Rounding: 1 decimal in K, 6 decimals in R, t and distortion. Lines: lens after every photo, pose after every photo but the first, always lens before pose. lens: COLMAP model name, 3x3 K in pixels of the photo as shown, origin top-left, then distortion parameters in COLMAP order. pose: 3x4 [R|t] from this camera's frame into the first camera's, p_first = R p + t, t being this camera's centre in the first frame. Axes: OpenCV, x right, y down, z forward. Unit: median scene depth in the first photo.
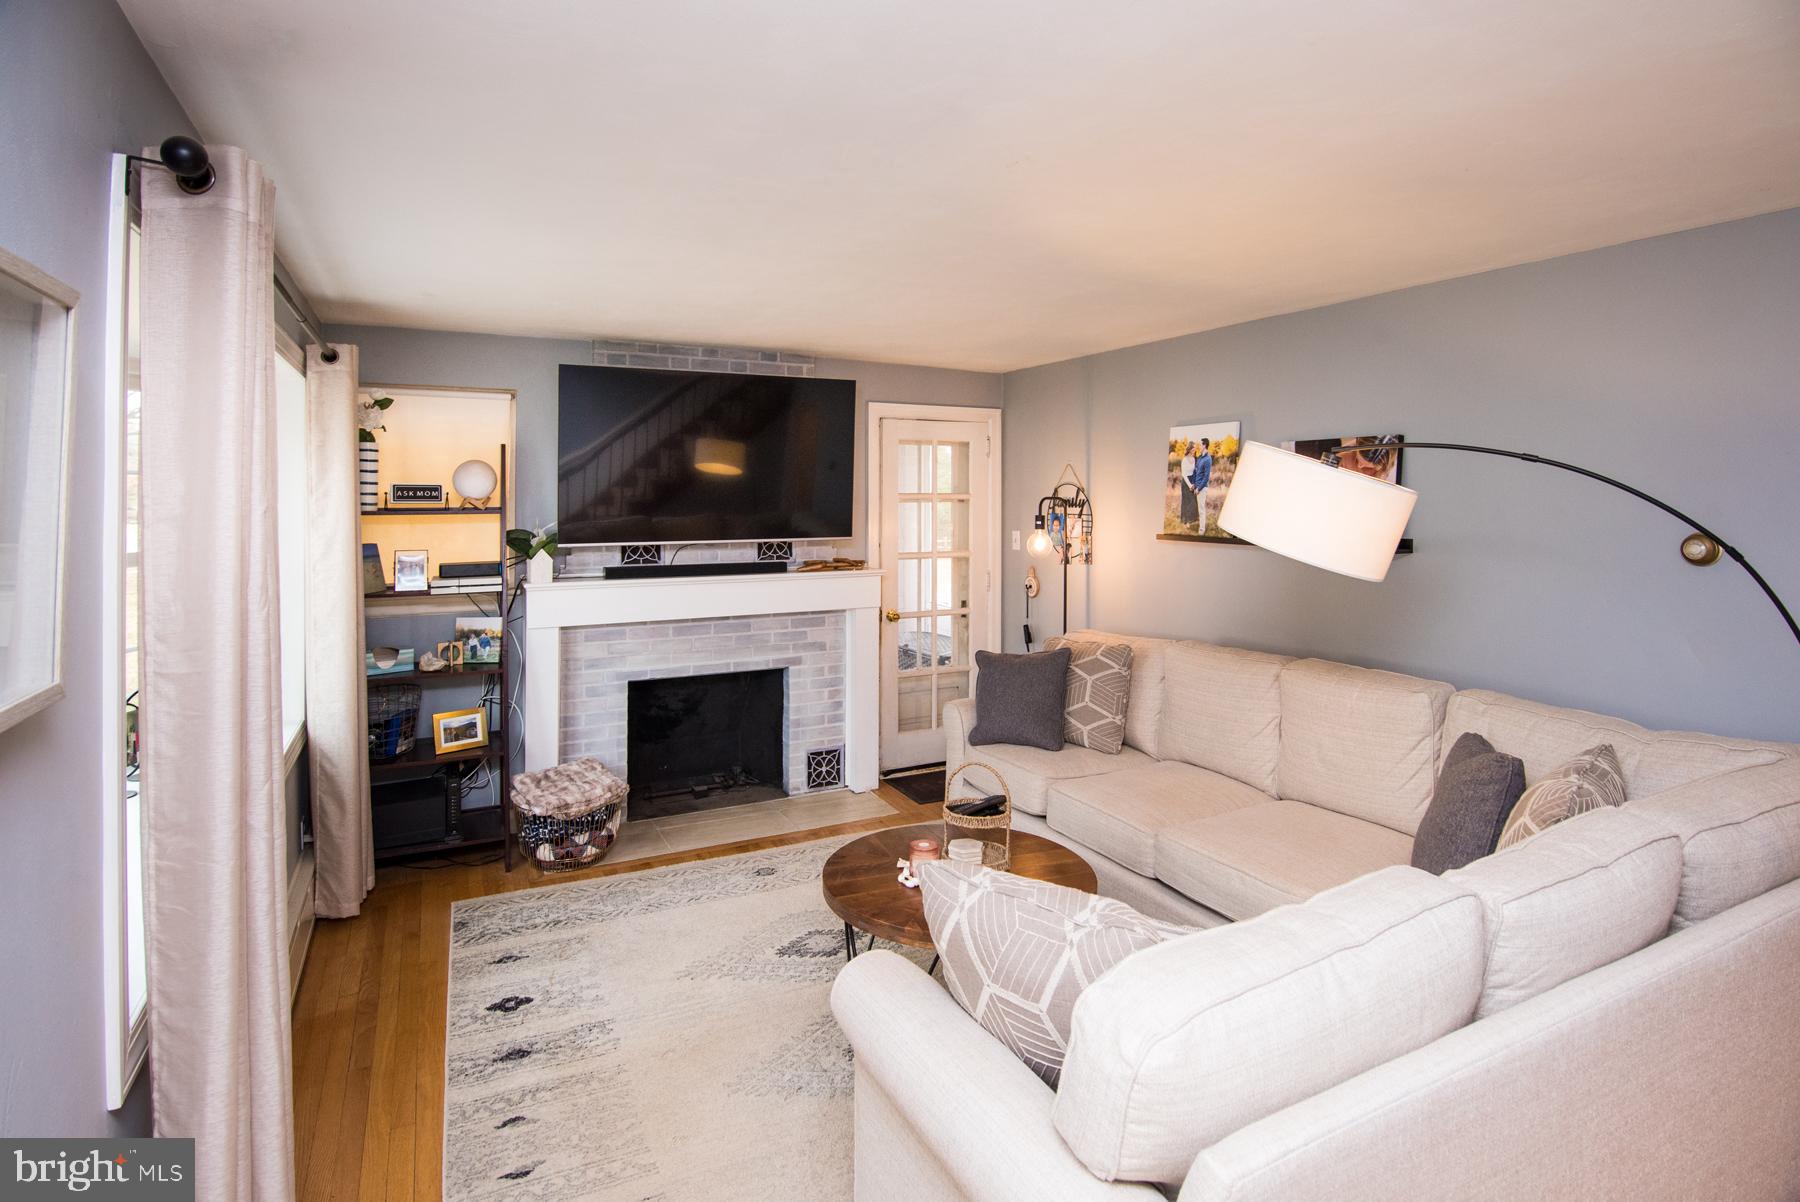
lens RADIAL K [[920.8, 0, 895.4], [0, 920.8, 497.3], [0, 0, 1]] dist [-0.003529, 0.000021]
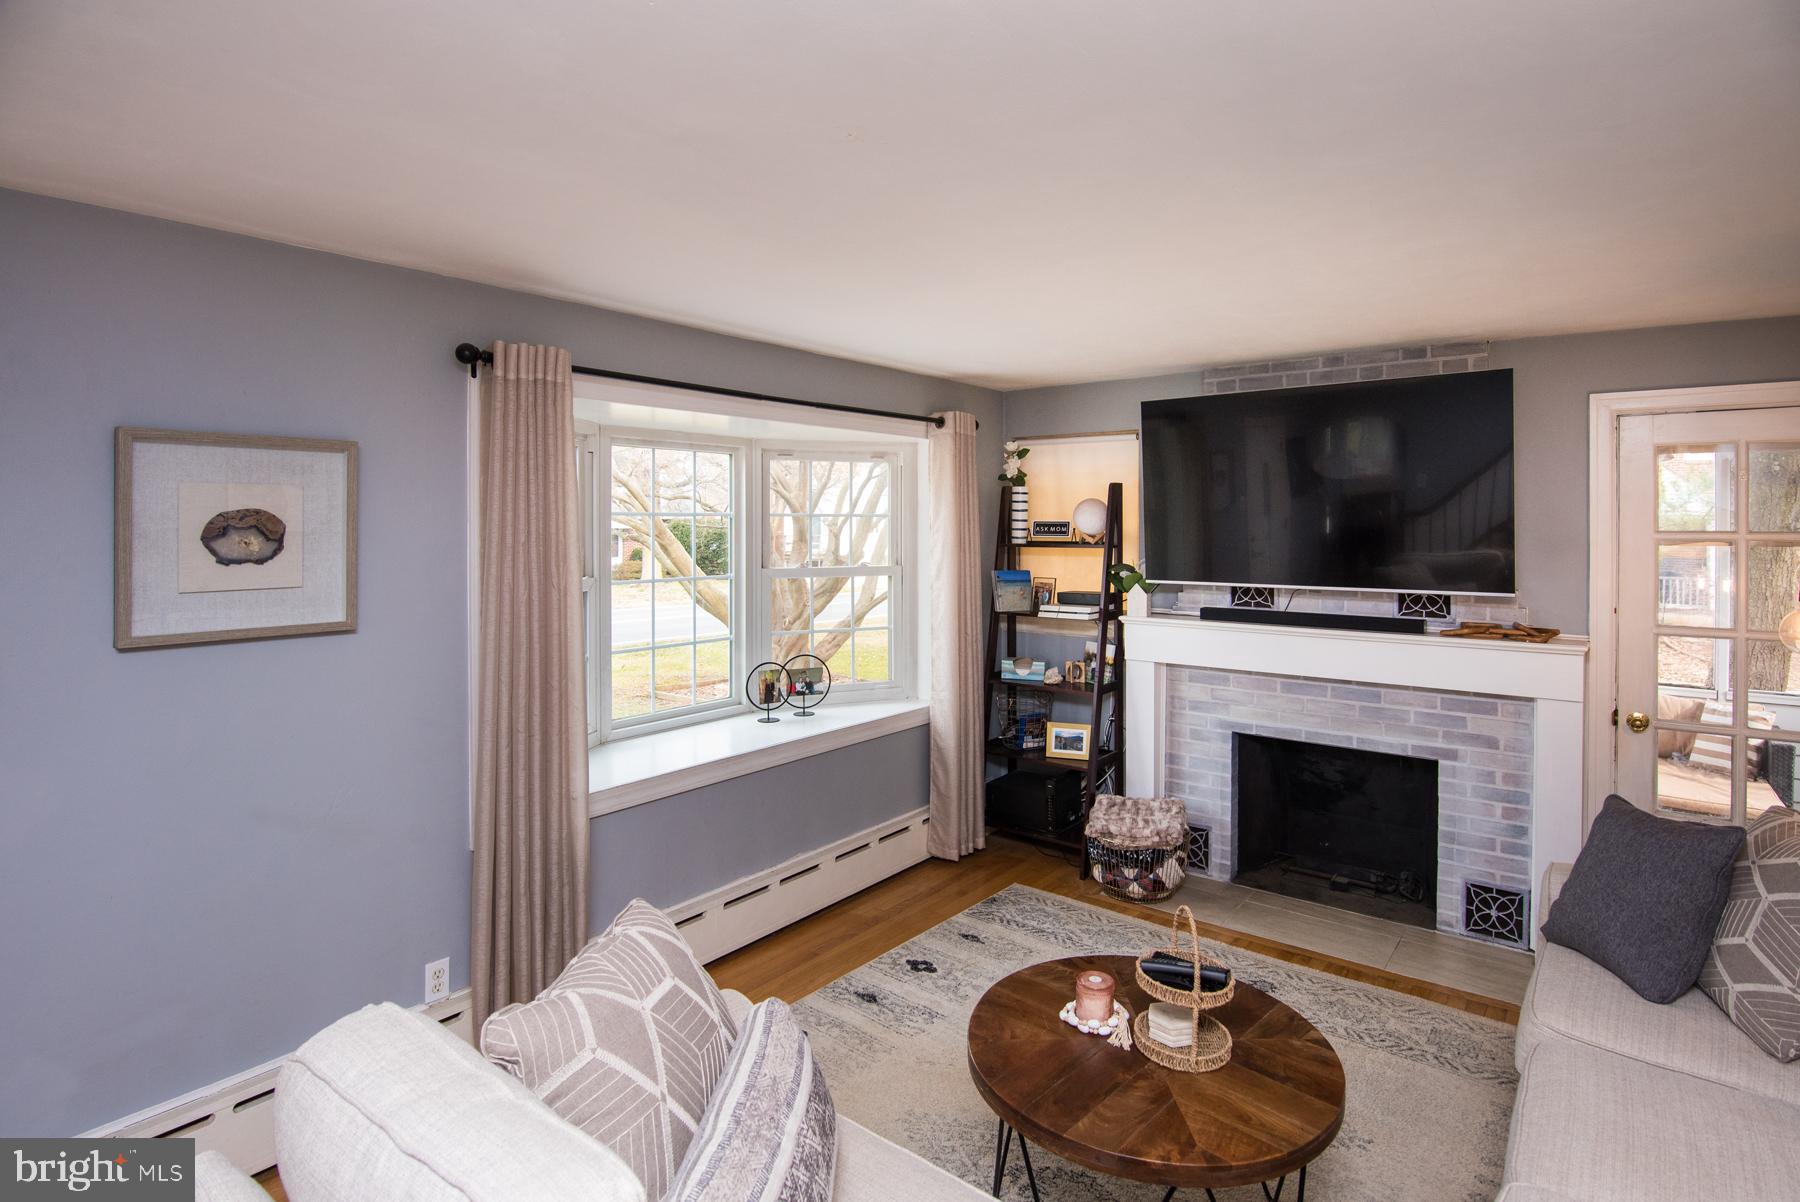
lens RADIAL K [[908.9, 0, 903.1], [0, 908.9, 539.6], [0, 0, 1]] dist [-0.011783, -0.000089]
pose [[0.439458, 0.015503, -0.898129, 0.385329], [-0.004402, 0.999876, 0.015105, -0.006624], [0.898252, -0.002685, 0.439472, 0.302421]]
